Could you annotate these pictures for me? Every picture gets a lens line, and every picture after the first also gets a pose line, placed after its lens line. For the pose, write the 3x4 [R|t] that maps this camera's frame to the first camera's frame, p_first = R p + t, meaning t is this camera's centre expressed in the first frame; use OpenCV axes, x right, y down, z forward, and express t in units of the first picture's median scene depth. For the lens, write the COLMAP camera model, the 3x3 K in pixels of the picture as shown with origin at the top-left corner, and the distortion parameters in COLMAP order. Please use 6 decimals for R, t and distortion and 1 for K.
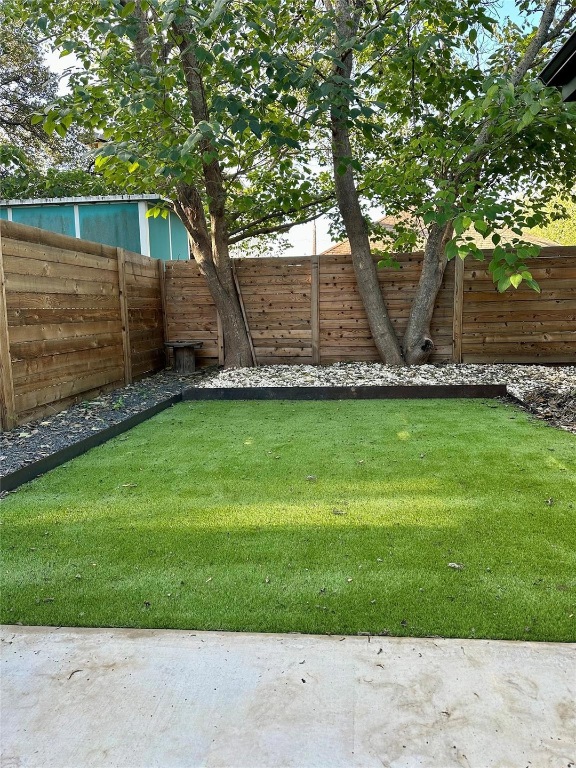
lens RADIAL K [[532.0, 0, 292.4], [0, 532.0, 379.6], [0, 0, 1]] dist [0.058780, -0.013813]
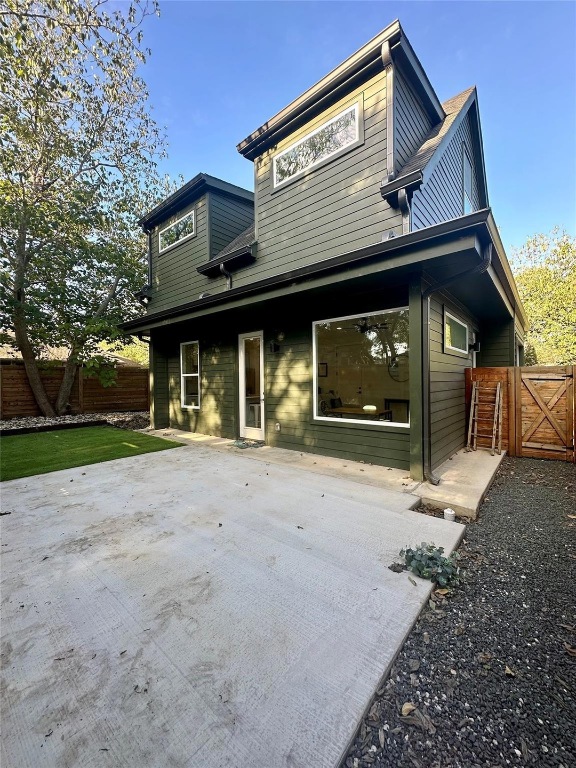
lens RADIAL K [[306.0, 0, 289.5], [0, 306.0, 383.4], [0, 0, 1]] dist [-0.005510, 0.001411]
pose [[0.564083, 0.010097, 0.825656, -0.302352], [0.091837, 0.992954, -0.074885, 0.022075], [-0.820595, 0.118067, 0.559181, -0.544674]]
